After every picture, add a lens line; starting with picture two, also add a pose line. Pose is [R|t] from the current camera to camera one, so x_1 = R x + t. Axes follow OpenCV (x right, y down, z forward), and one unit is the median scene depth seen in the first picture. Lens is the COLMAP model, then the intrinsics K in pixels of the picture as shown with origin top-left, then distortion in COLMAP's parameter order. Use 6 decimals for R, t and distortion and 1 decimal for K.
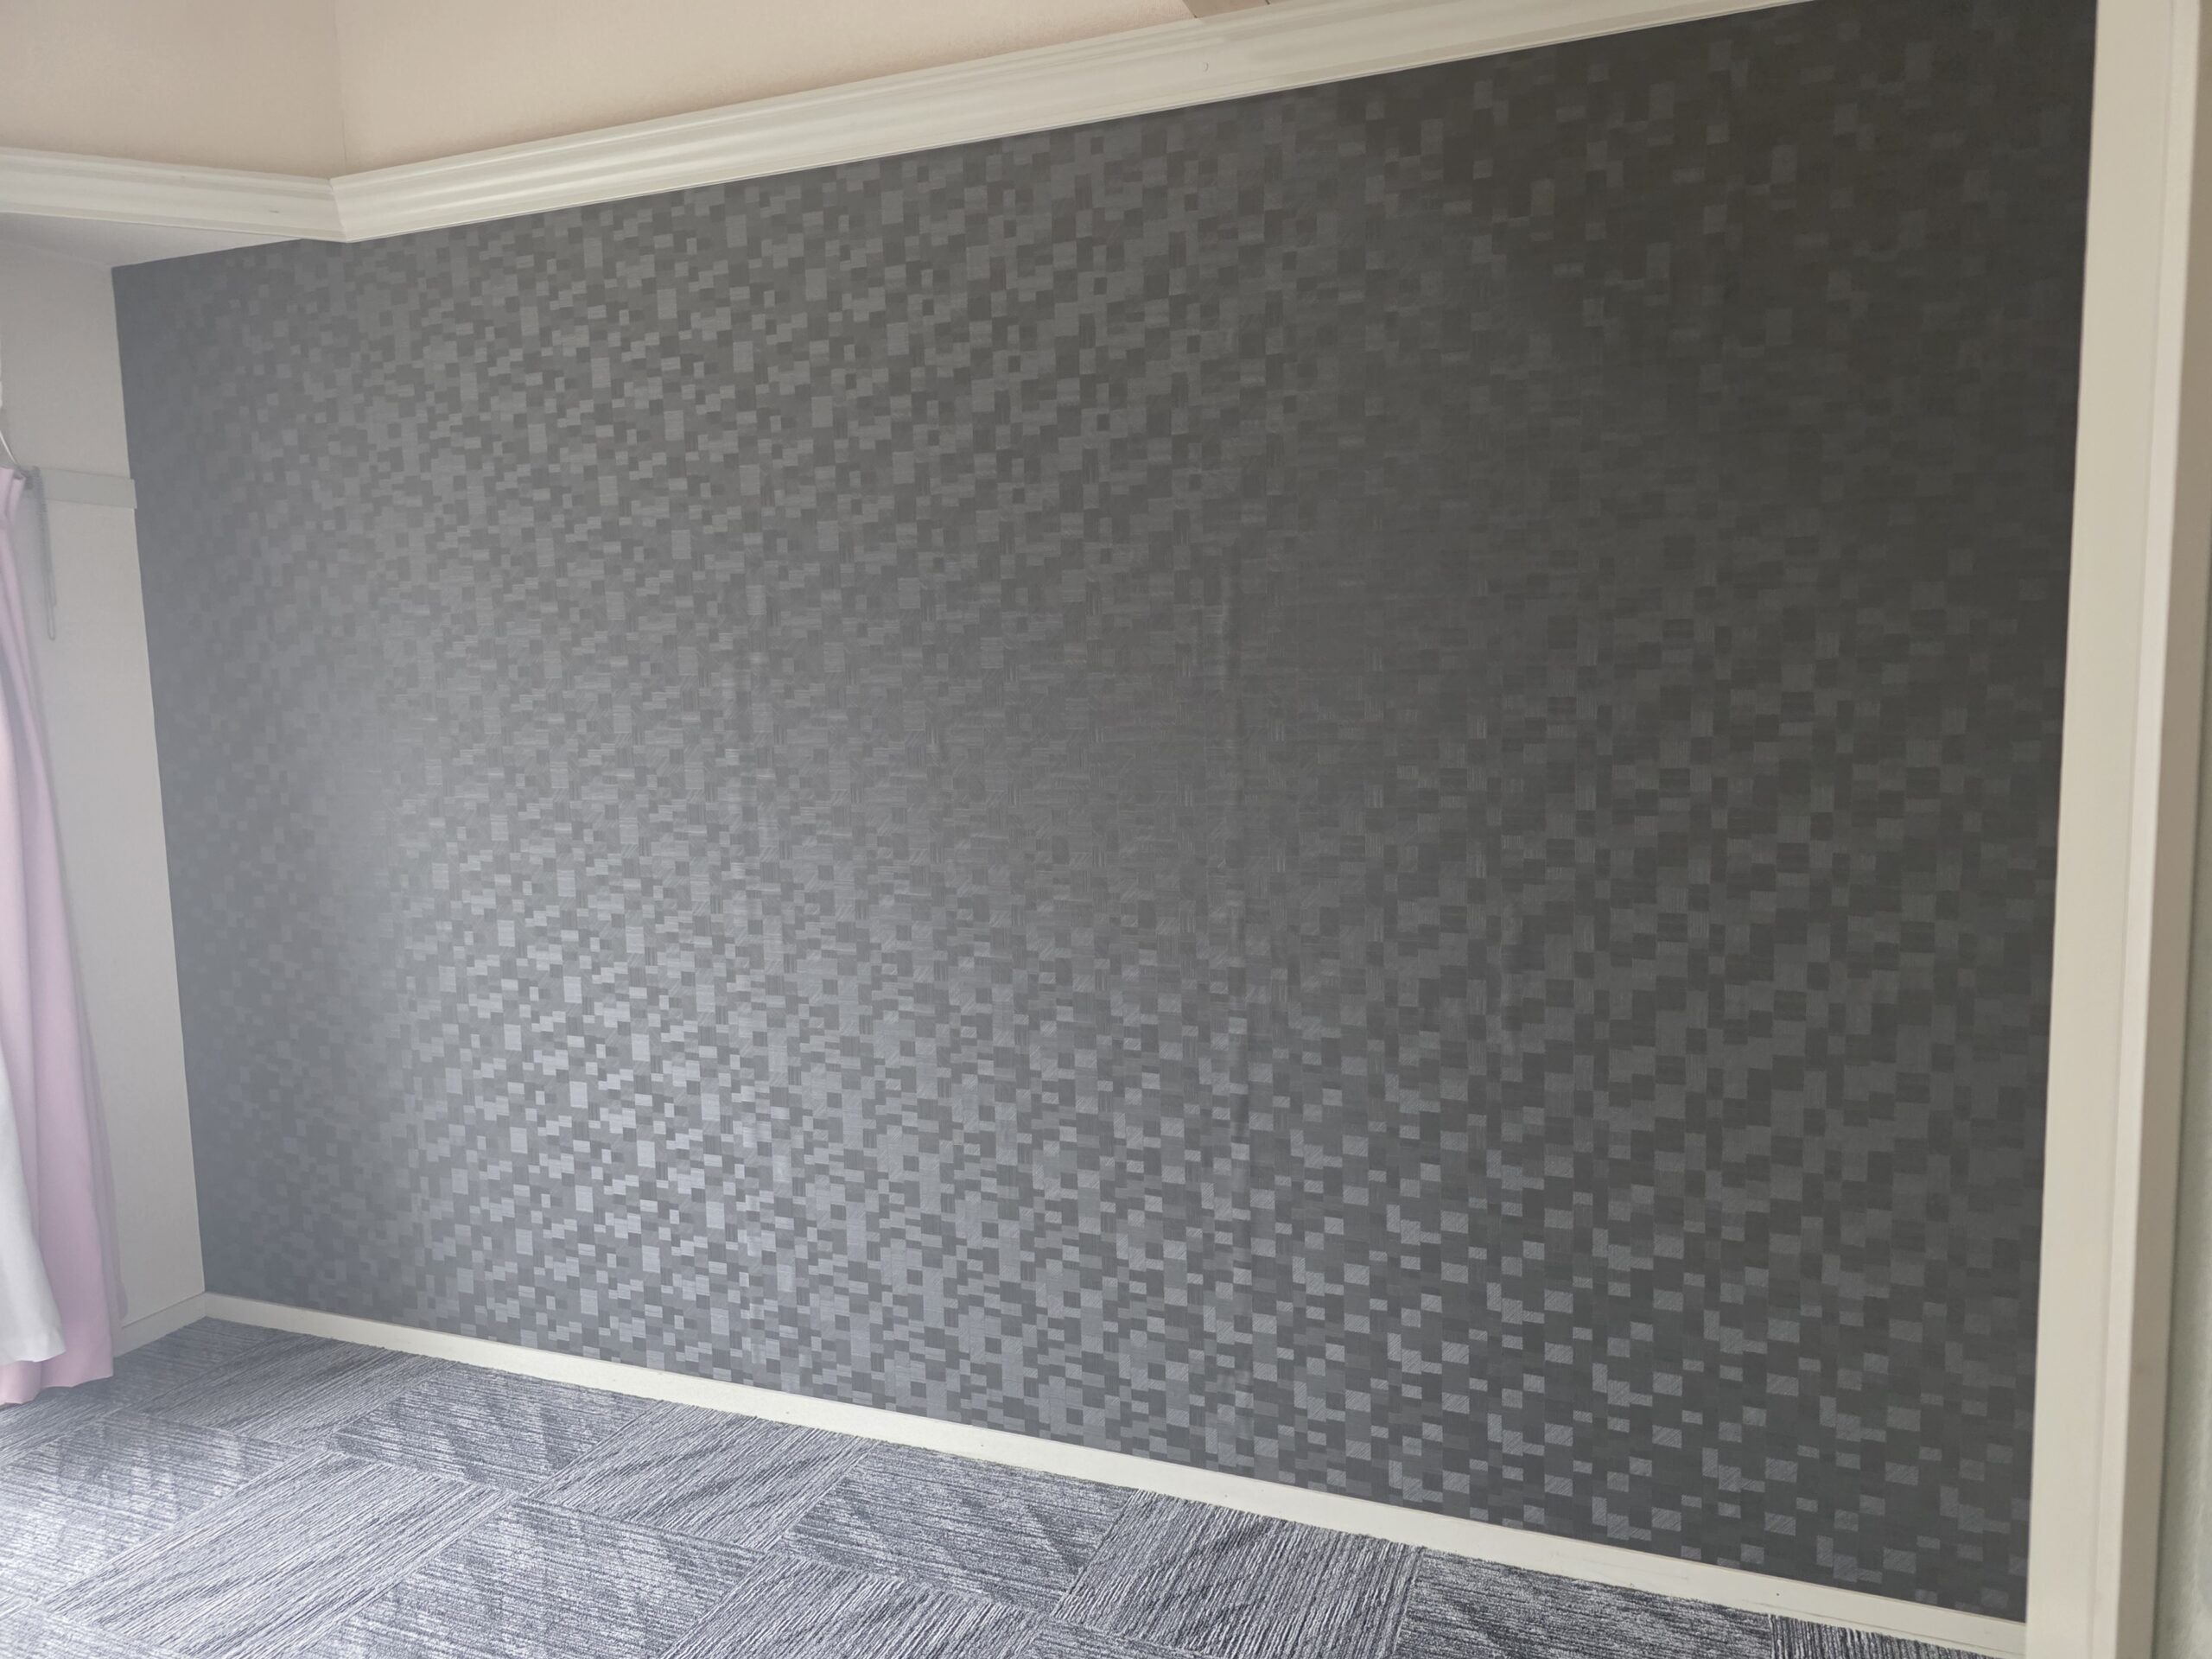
lens RADIAL K [[1487.4, 0, 1102.8], [0, 1487.4, 832.5], [0, 0, 1]] dist [0.032417, -0.014978]
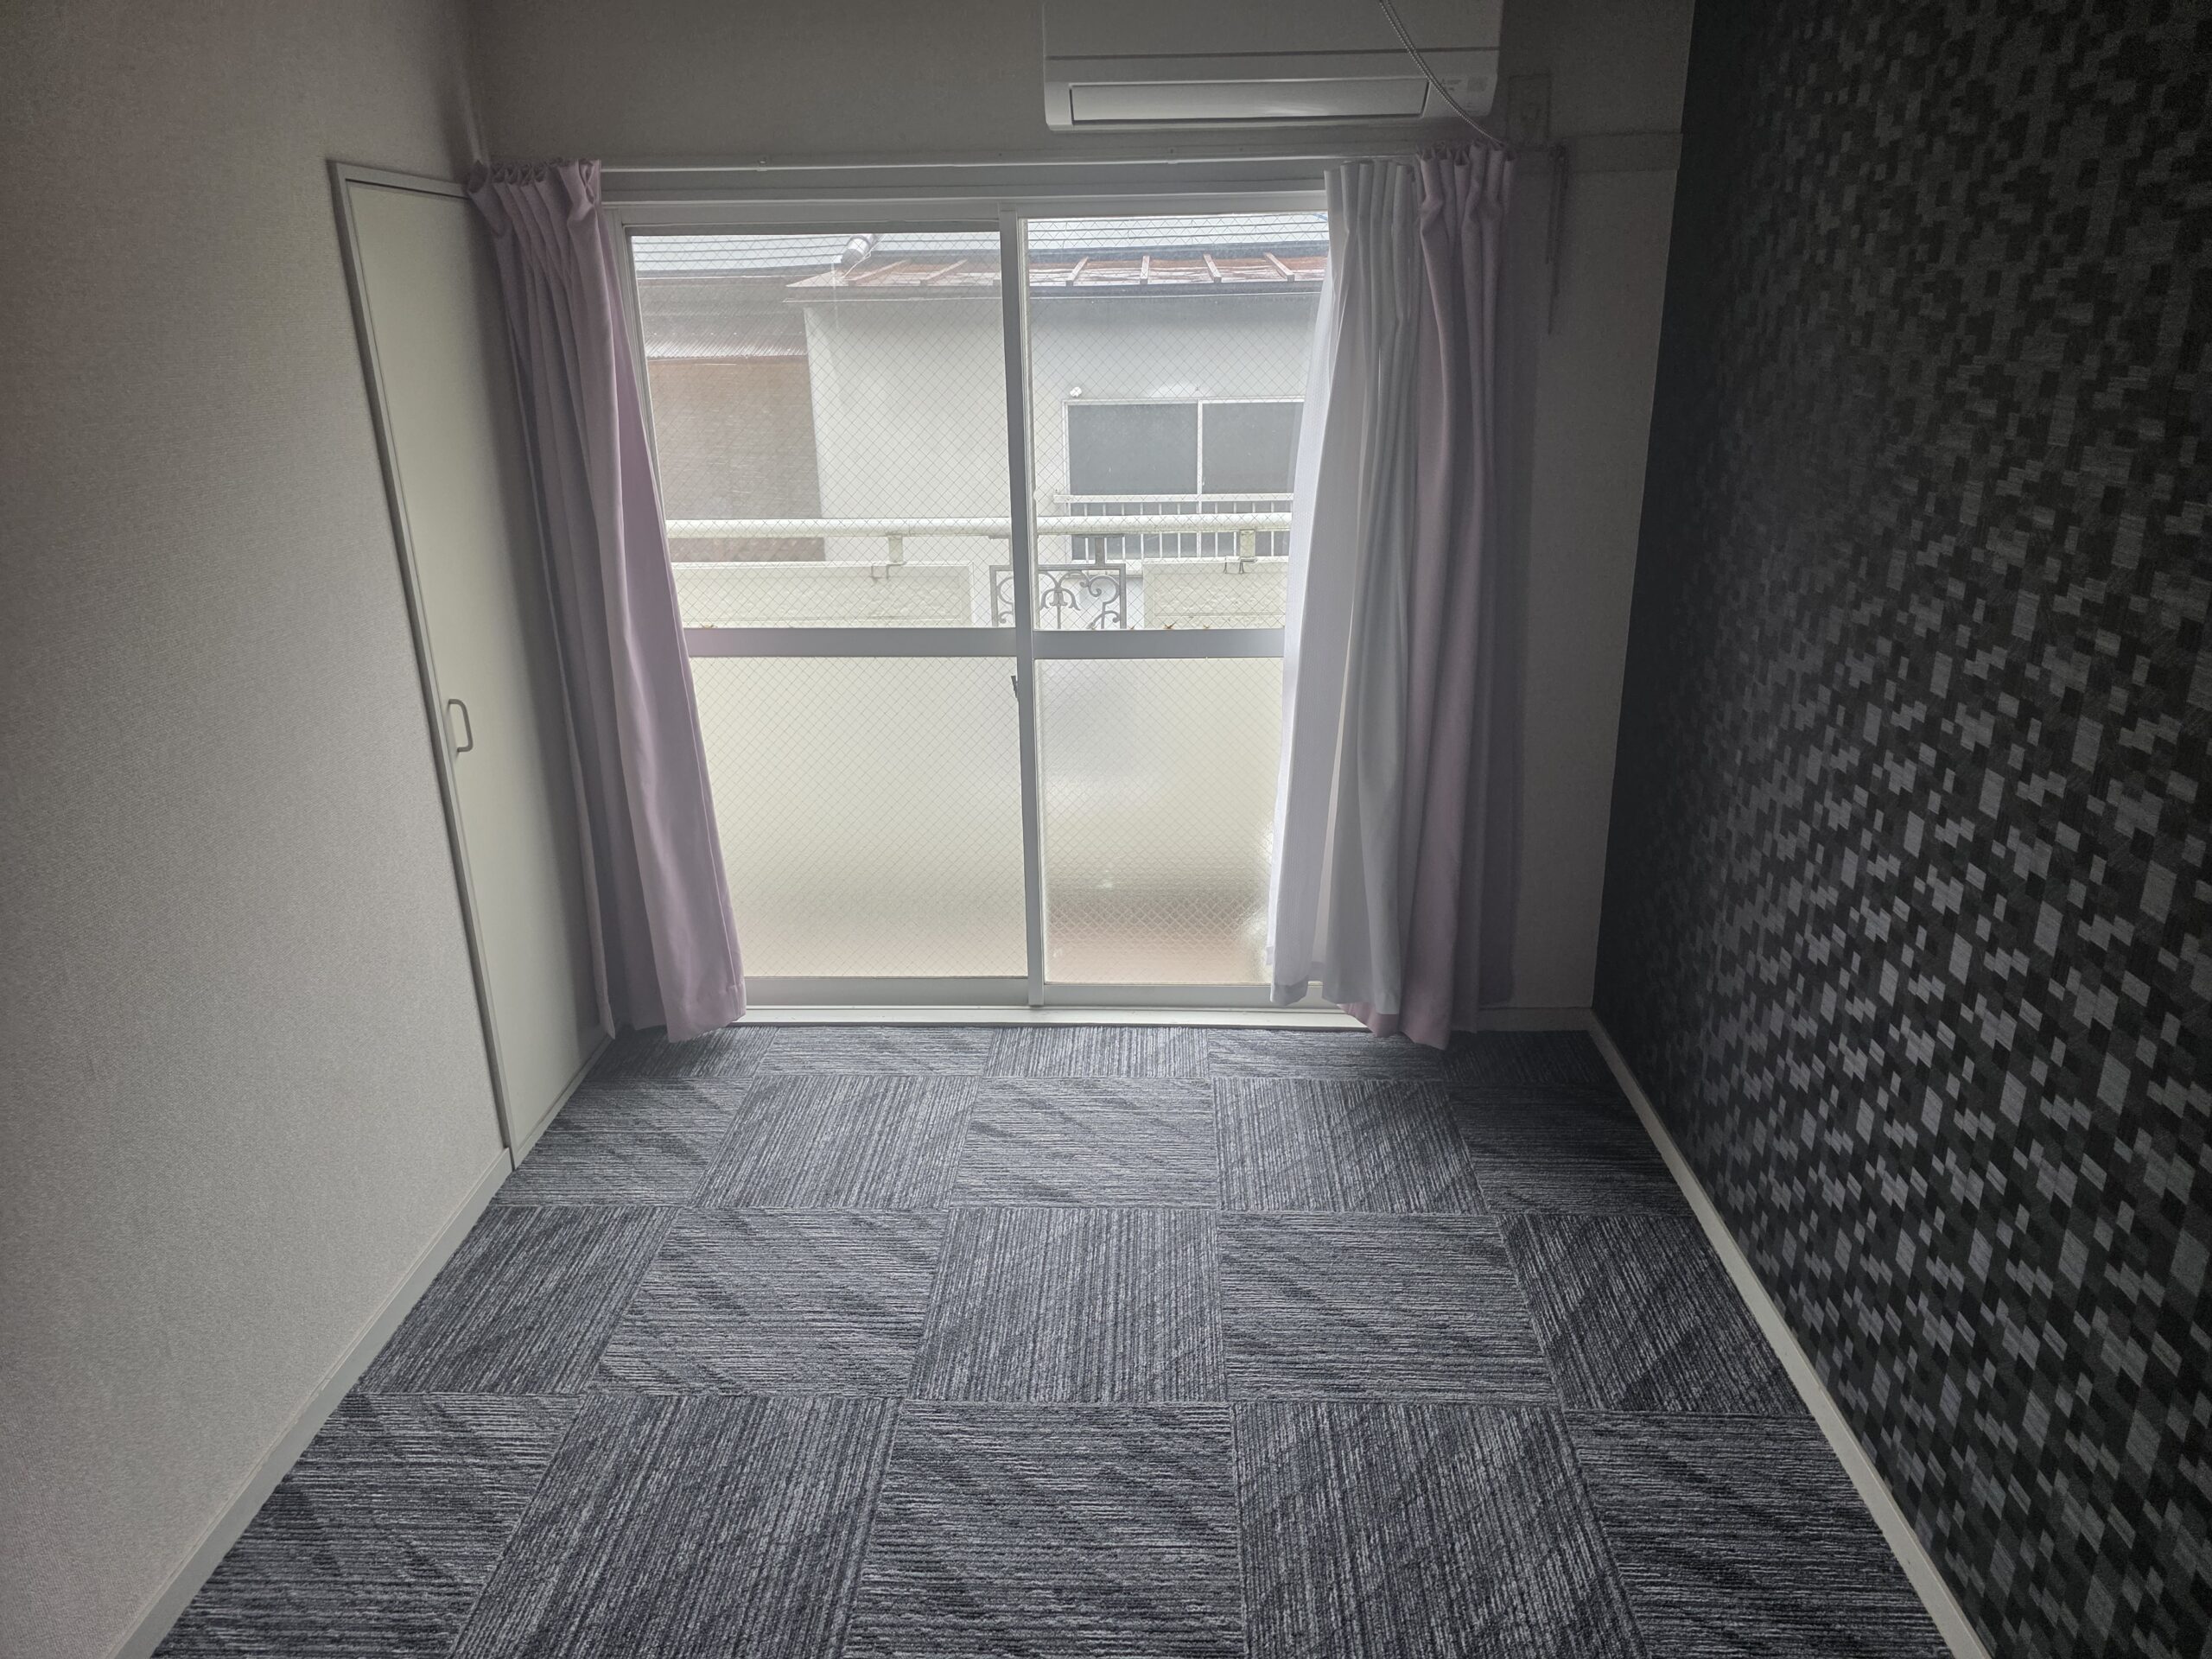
lens RADIAL K [[1487.4, 0, 1104.8], [0, 1487.4, 830.3], [0, 0, 1]] dist [0.032417, -0.014978]
pose [[0.330494, 0.329499, -0.884423, 0.188716], [-0.091730, 0.943857, 0.317364, -0.127496], [0.939340, -0.023759, 0.342164, 0.489258]]
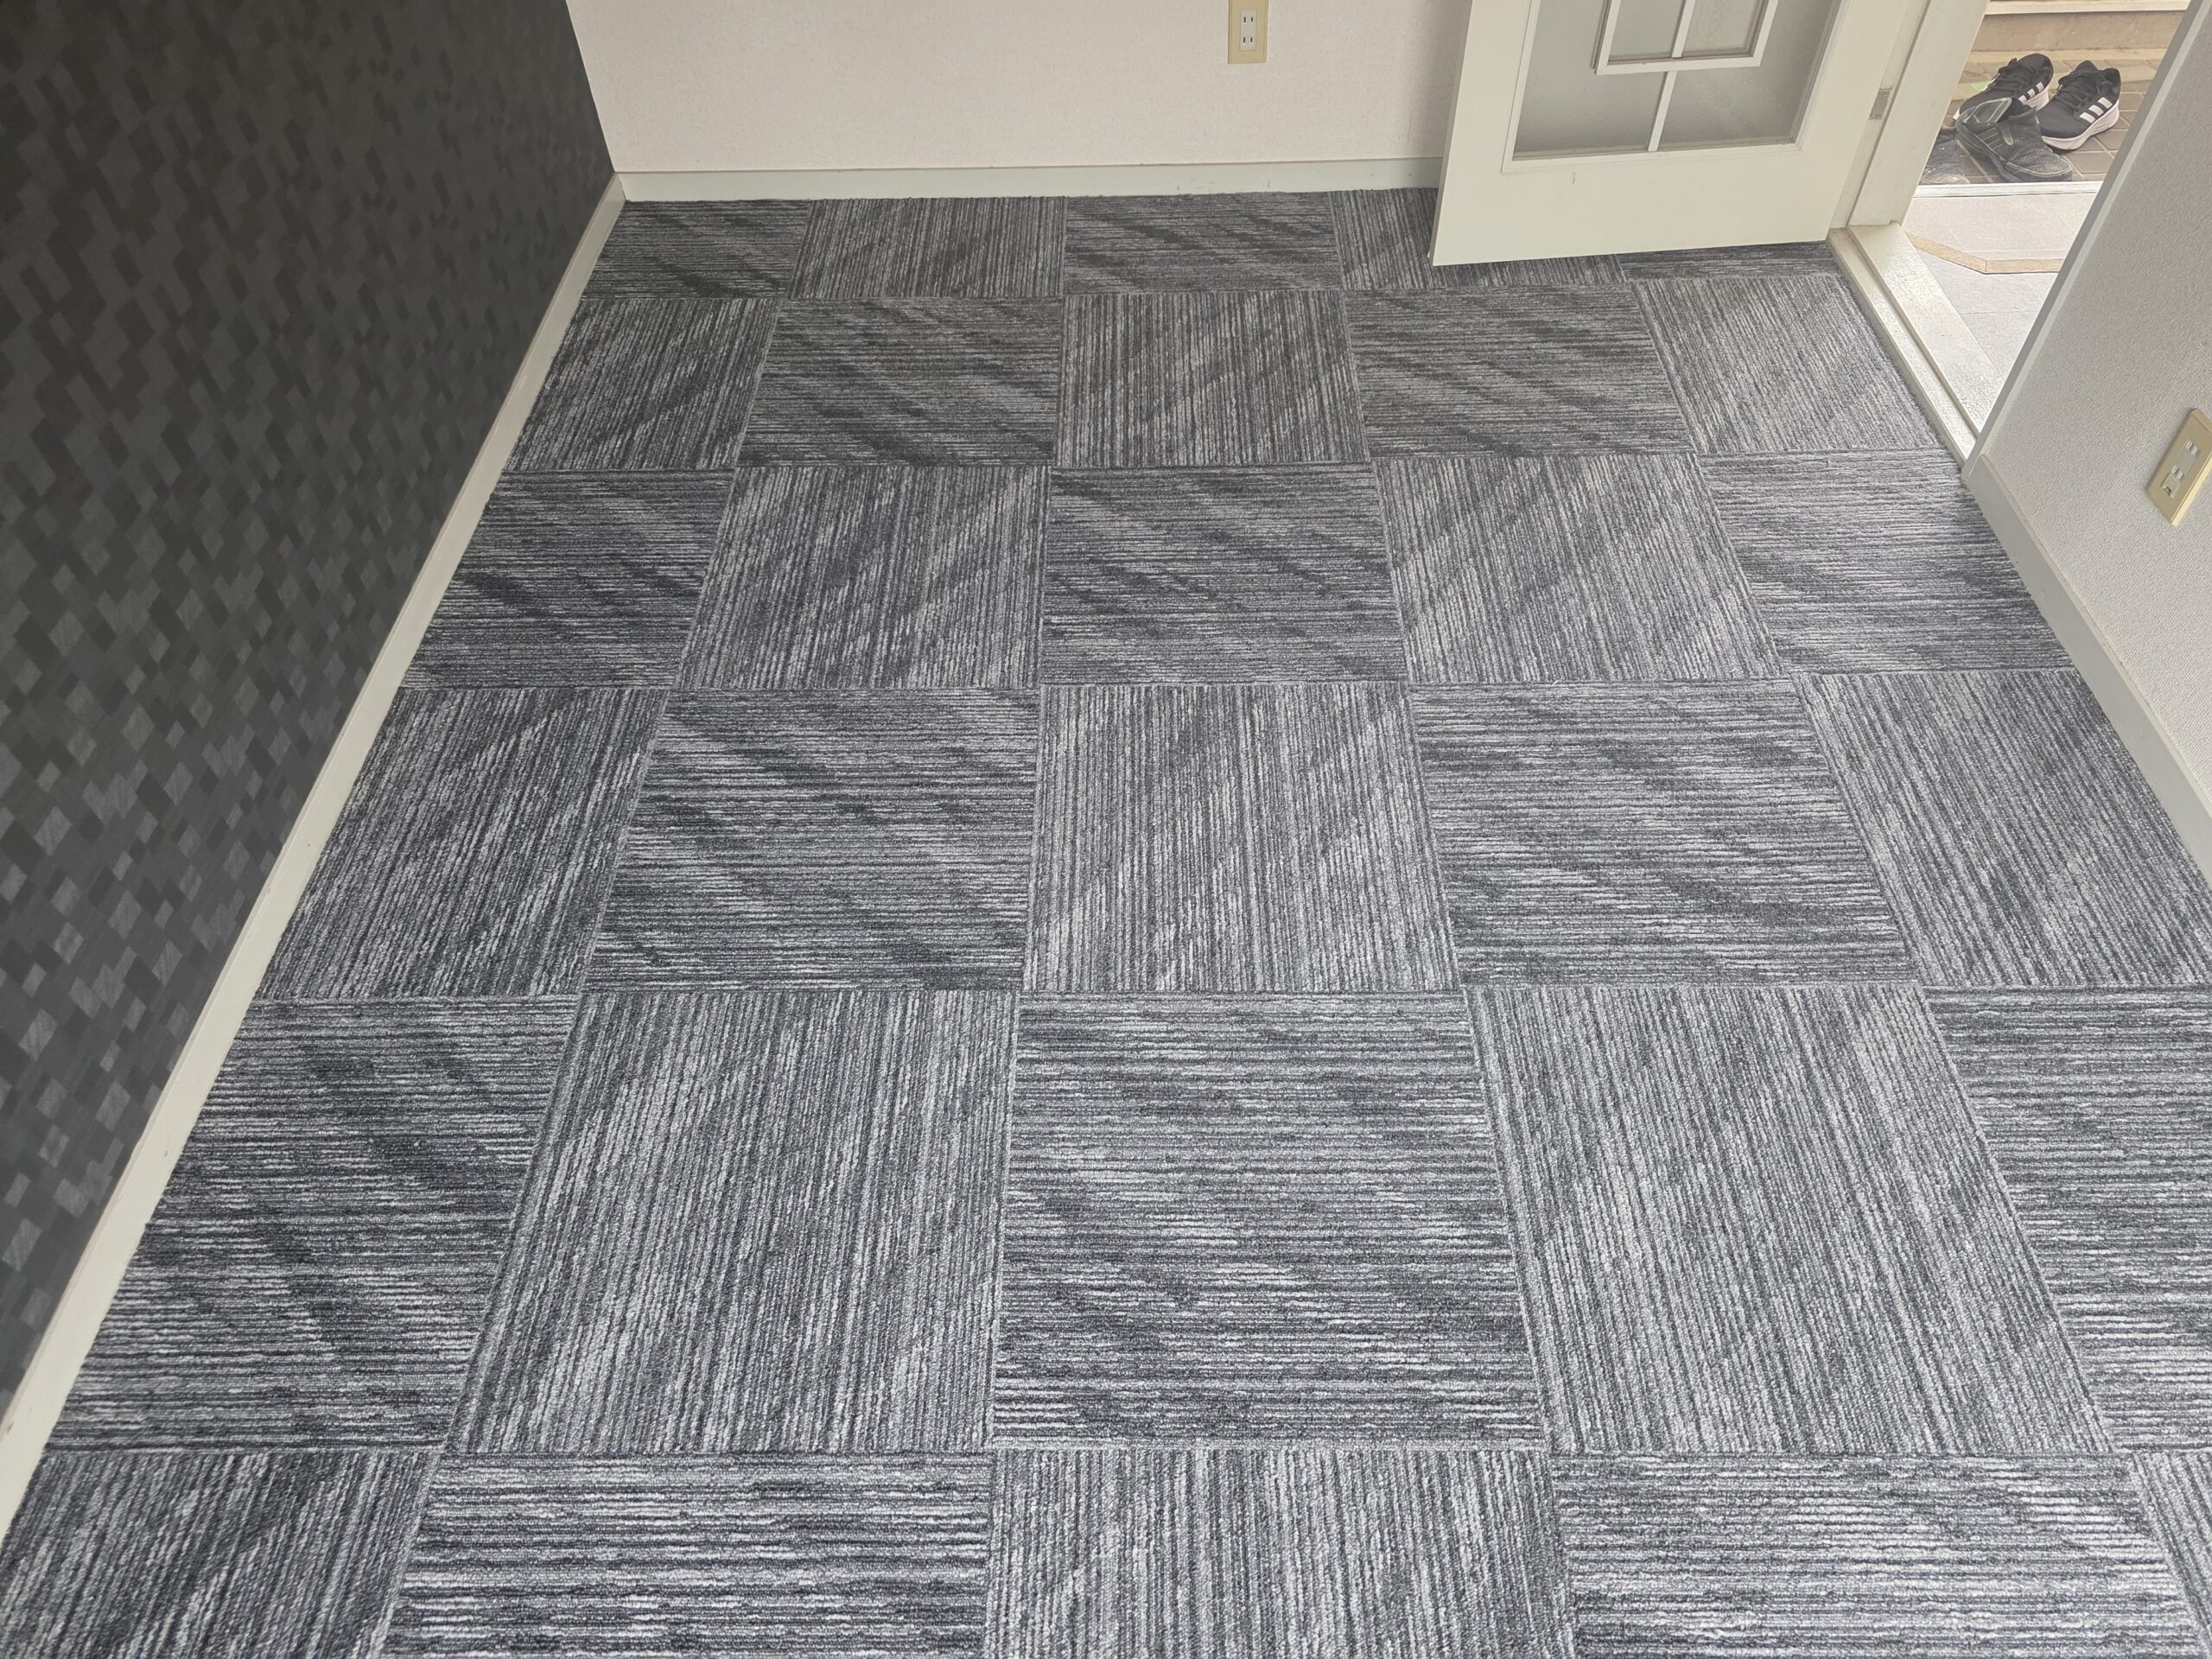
lens RADIAL K [[1487.4, 0, 1104.3], [0, 1487.4, 828.7], [0, 0, 1]] dist [0.032417, -0.014978]
pose [[-0.354065, -0.686210, 0.635416, -0.681947], [0.131834, 0.636022, 0.760326, -0.063989], [-0.925882, 0.352975, -0.134727, 0.820222]]
